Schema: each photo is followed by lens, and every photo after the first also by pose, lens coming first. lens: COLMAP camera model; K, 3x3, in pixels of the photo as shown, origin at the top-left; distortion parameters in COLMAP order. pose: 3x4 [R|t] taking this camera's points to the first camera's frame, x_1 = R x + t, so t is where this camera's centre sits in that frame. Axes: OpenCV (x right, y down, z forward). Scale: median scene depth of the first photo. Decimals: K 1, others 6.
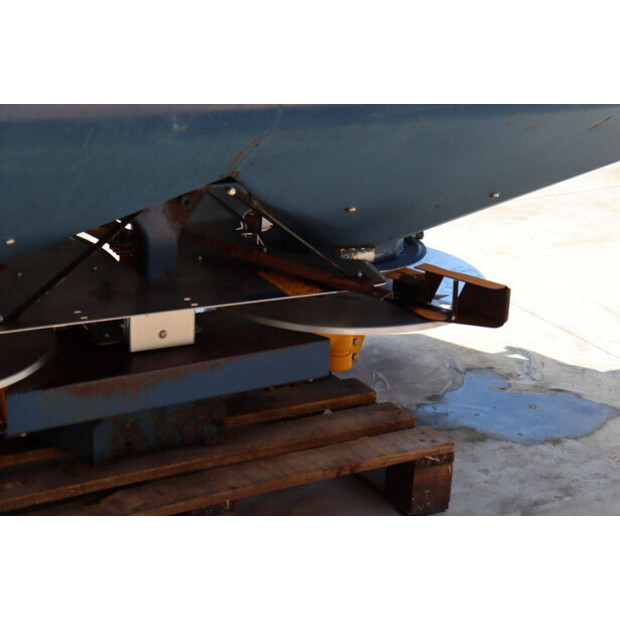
lens RADIAL K [[1440.4, 0, 306.8], [0, 1440.4, 312.7], [0, 0, 1]] dist [0.426793, 0.000000]
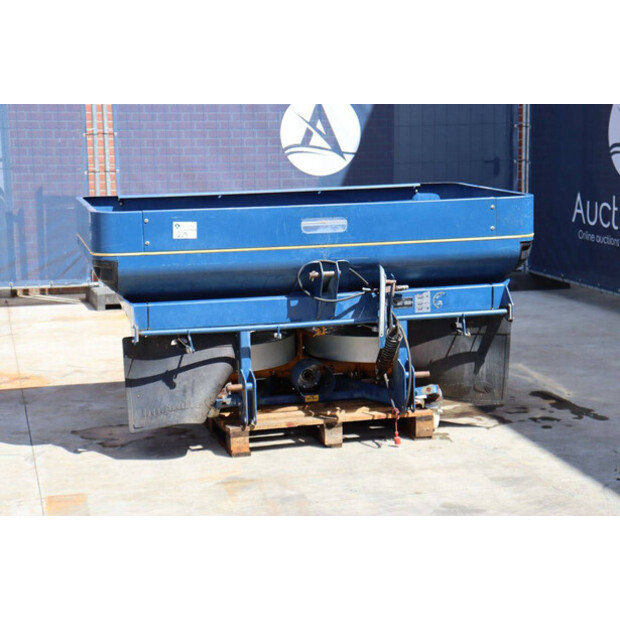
lens RADIAL K [[1371.3, 0, 326.3], [0, 1371.3, 311.4], [0, 0, 1]] dist [0.434000, 0.000000]
pose [[-0.970336, -0.058999, 0.234451, -0.800912], [0.062078, 0.876445, 0.477483, -1.346113], [-0.233654, 0.477873, -0.846784, 3.255789]]
